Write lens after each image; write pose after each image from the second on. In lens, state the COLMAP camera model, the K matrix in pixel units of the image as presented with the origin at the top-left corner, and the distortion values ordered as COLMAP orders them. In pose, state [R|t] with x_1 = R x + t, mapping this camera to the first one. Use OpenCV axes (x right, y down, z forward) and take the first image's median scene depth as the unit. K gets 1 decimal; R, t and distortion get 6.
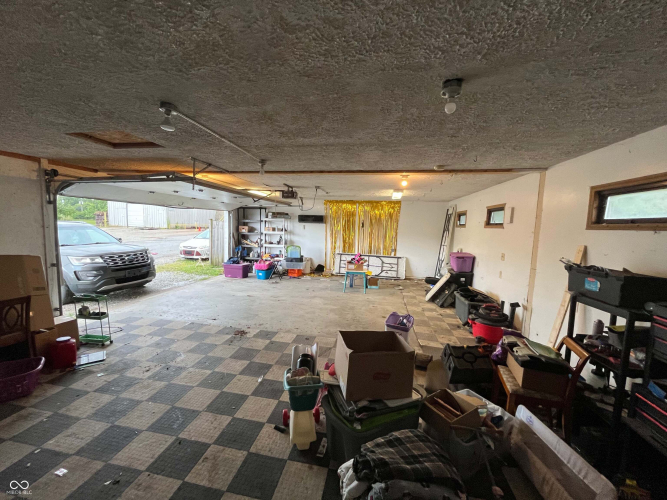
lens RADIAL K [[268.2, 0, 332.2], [0, 268.2, 250.2], [0, 0, 1]] dist [0.000086, -0.000001]
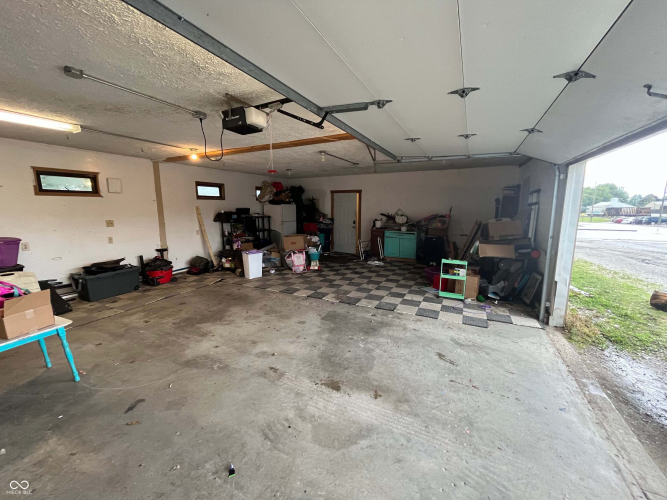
lens RADIAL K [[268.2, 0, 333.0], [0, 268.2, 247.7], [0, 0, 1]] dist [0.000086, -0.000001]
pose [[-0.960621, -0.059952, 0.271316, -0.481949], [0.010446, 0.967963, 0.250874, -0.131527], [-0.277664, 0.243829, -0.929220, 1.587678]]
